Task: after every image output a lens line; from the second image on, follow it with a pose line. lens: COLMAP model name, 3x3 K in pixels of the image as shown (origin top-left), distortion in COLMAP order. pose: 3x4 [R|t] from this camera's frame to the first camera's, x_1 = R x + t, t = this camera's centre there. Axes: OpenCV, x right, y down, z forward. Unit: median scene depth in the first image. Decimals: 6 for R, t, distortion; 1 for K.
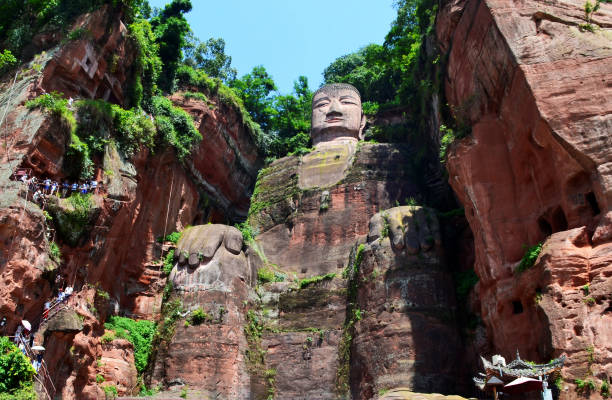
lens RADIAL K [[524.1, 0, 305.8], [0, 524.1, 224.4], [0, 0, 1]] dist [-0.104508, 0.007717]
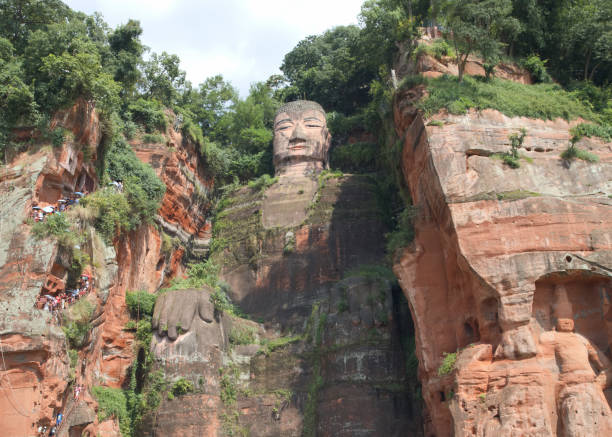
lens RADIAL K [[714.6, 0, 286.1], [0, 714.6, 210.6], [0, 0, 1]] dist [0.040652, 0.019988]
pose [[0.999179, -0.017672, 0.036450, -0.025334], [0.014713, 0.996694, 0.079902, -0.306594], [-0.037741, -0.079300, 0.996136, -0.499779]]
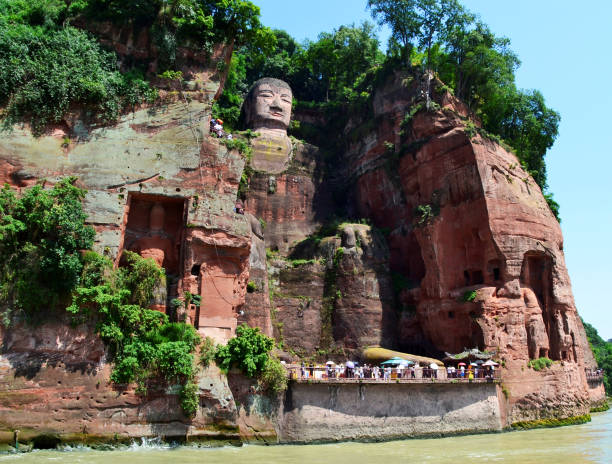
lens RADIAL K [[520.0, 0, 307.5], [0, 520.0, 207.4], [0, 0, 1]] dist [-0.122077, -0.000895]
pose [[0.833933, 0.171231, 0.524629, -0.807412], [-0.257959, 0.961347, 0.096274, -0.199280], [-0.487866, -0.215619, 0.845870, -0.230126]]
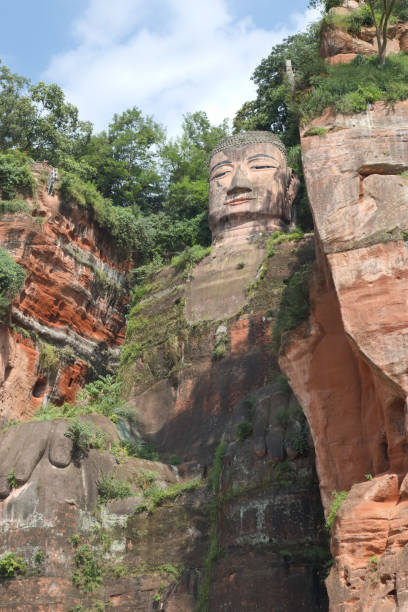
lens RADIAL K [[1018.0, 0, 228.7], [0, 1018.0, 290.2], [0, 0, 1]] dist [0.200450, 0.029435]
pose [[0.984879, -0.100304, -0.141254, 0.338312], [0.107519, 0.993212, 0.044389, -0.239203], [0.135843, -0.058906, 0.988978, -0.399198]]
